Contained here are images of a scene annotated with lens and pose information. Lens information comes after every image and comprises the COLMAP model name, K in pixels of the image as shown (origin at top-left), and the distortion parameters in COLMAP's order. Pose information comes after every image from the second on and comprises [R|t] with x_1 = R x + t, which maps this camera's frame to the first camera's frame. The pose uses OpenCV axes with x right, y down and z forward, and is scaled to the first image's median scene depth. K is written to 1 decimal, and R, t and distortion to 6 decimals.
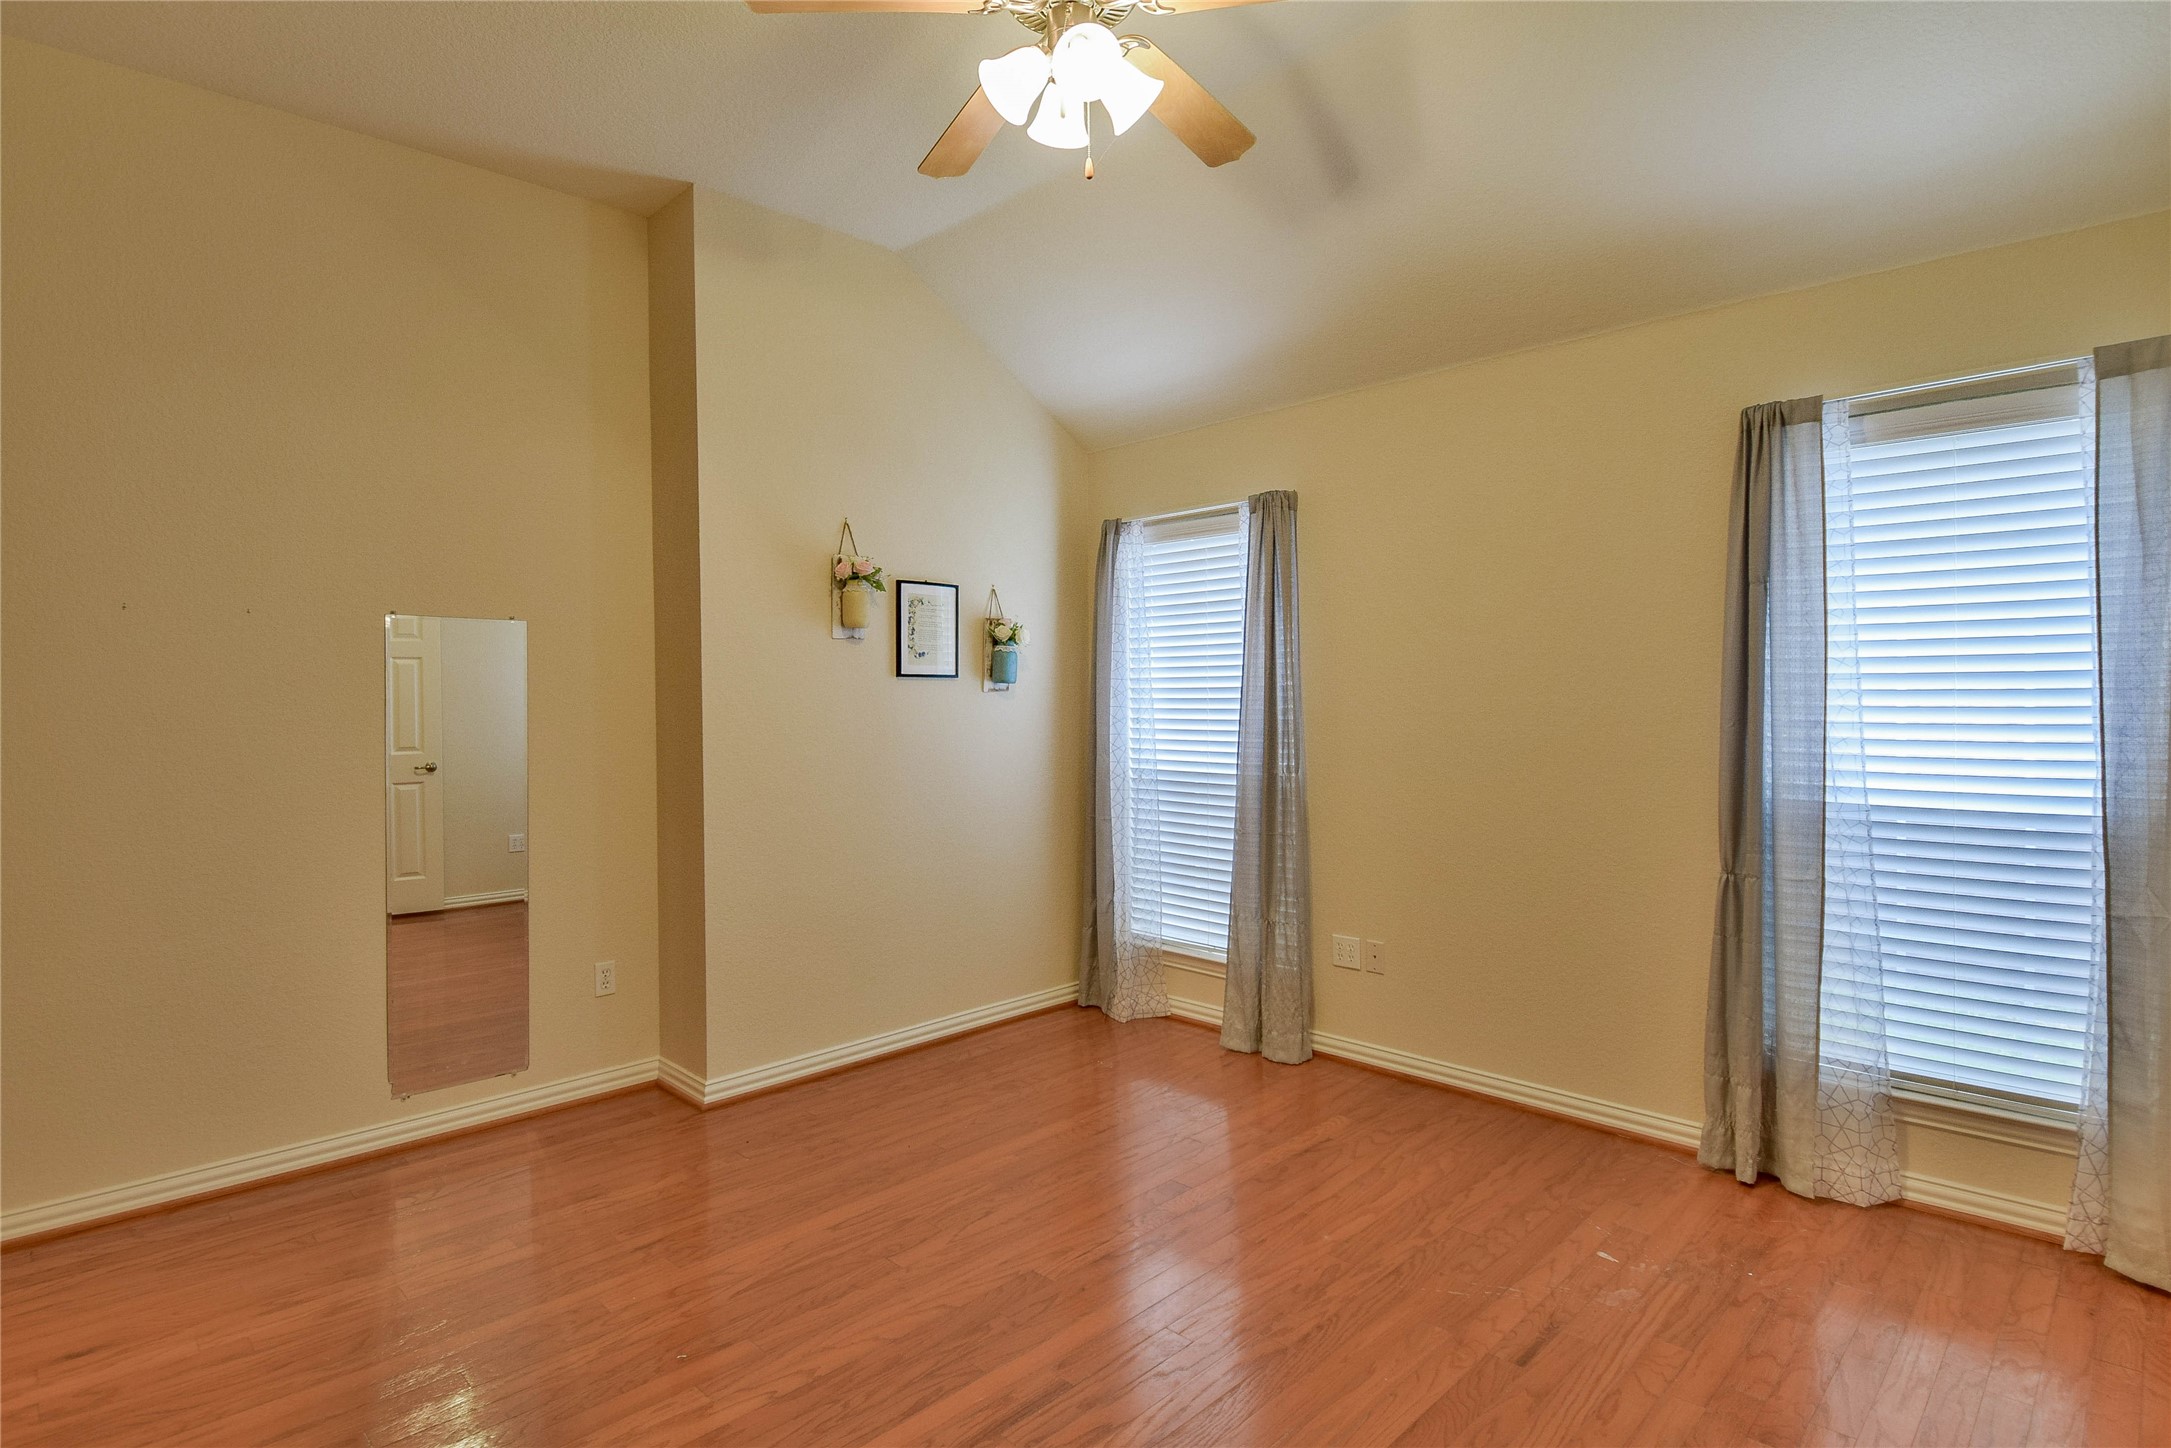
lens RADIAL K [[1101.1, 0, 1069.7], [0, 1101.1, 687.7], [0, 0, 1]] dist [-0.000834, -0.014853]
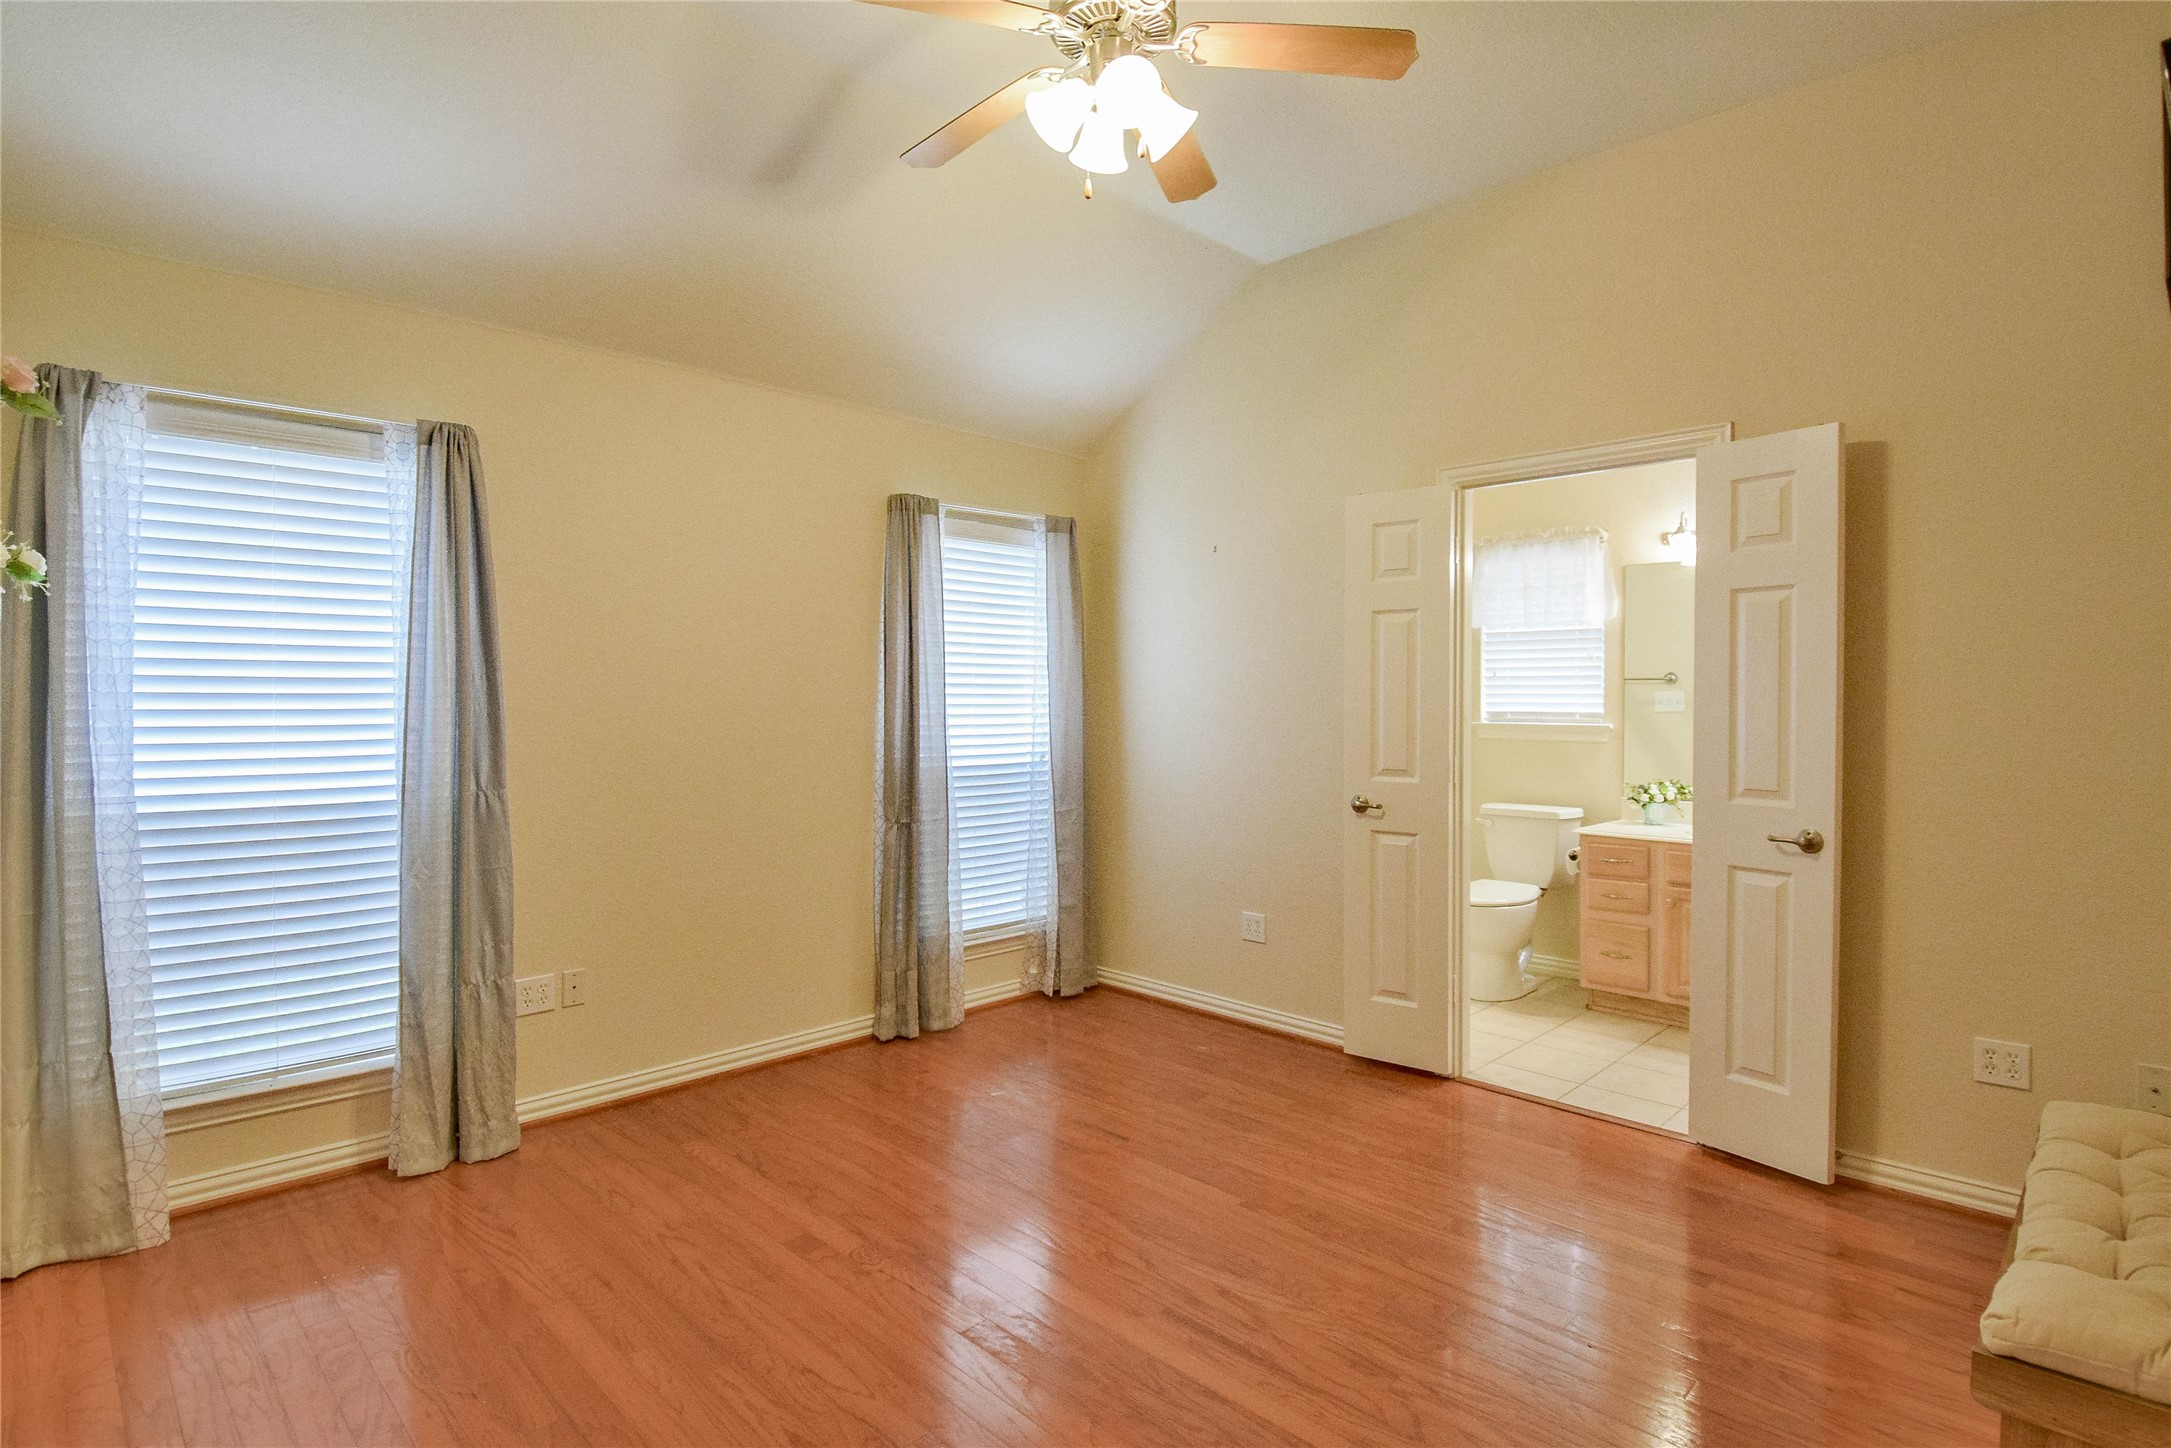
lens RADIAL K [[1076.8, 0, 1089.6], [0, 1076.8, 709.9], [0, 0, 1]] dist [0.021208, -0.030814]
pose [[-0.000252, -0.002530, 0.999997, -0.676533], [-0.011968, 0.999925, 0.002526, 0.014727], [-0.999928, -0.011968, -0.000282, 0.667753]]
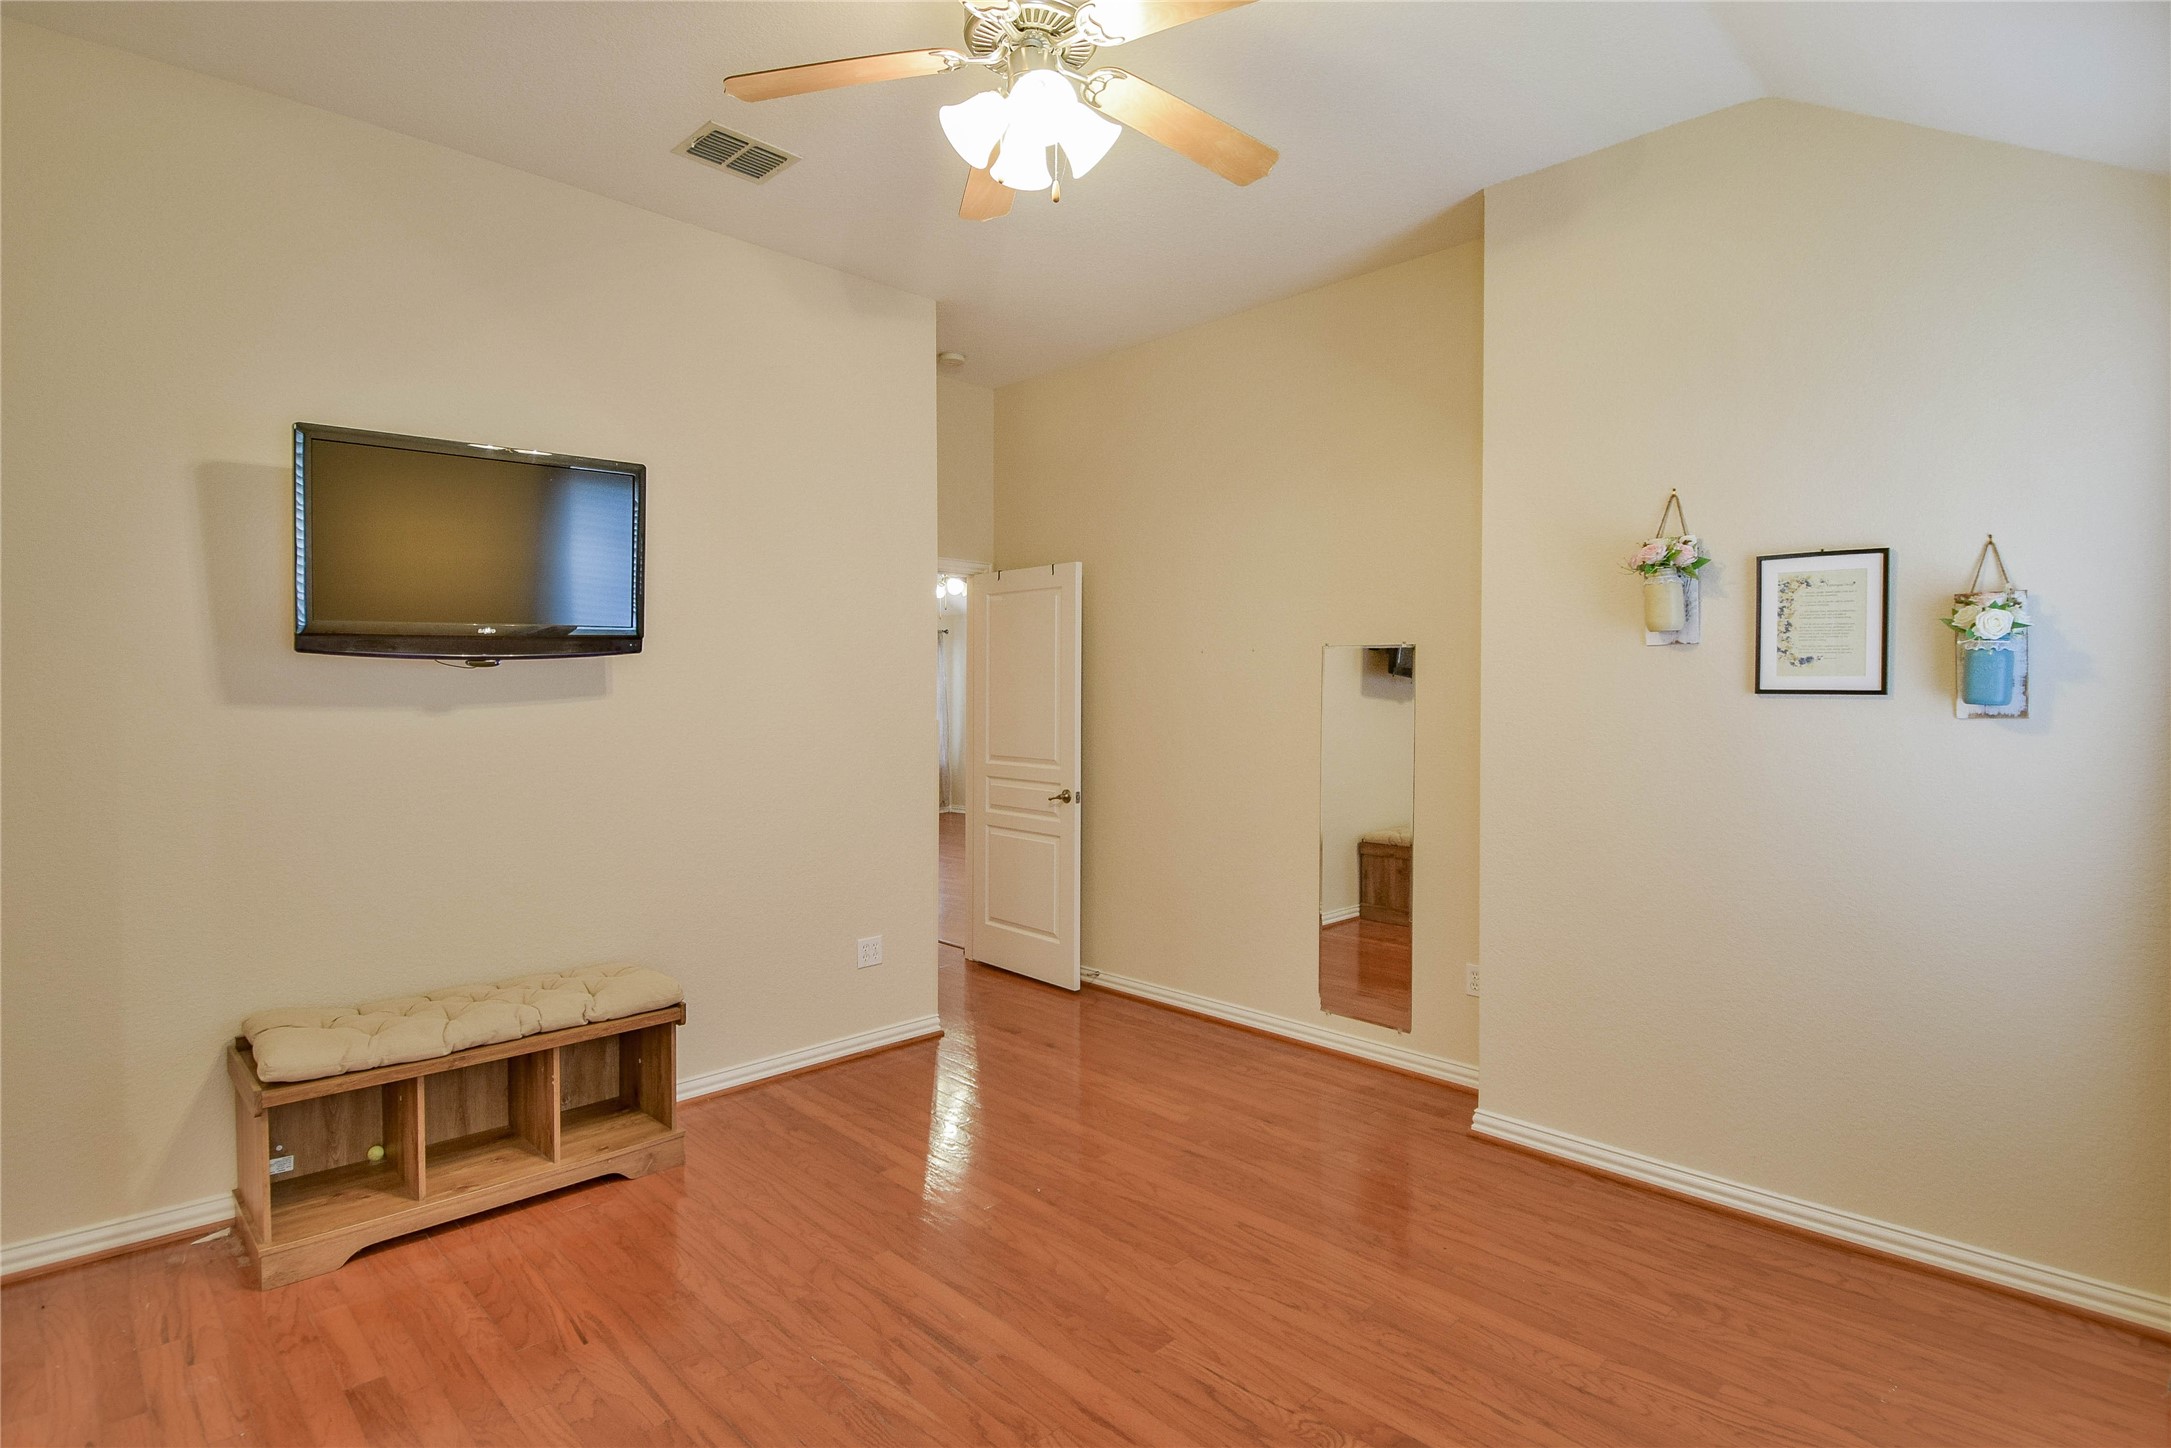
lens RADIAL K [[1076.8, 0, 1089.6], [0, 1076.8, 709.9], [0, 0, 1]] dist [0.021208, -0.030814]
pose [[0.000940, 0.028436, -0.999595, 0.650501], [0.007897, 0.999564, 0.028443, -0.027484], [0.999968, -0.007921, 0.000715, 0.689362]]
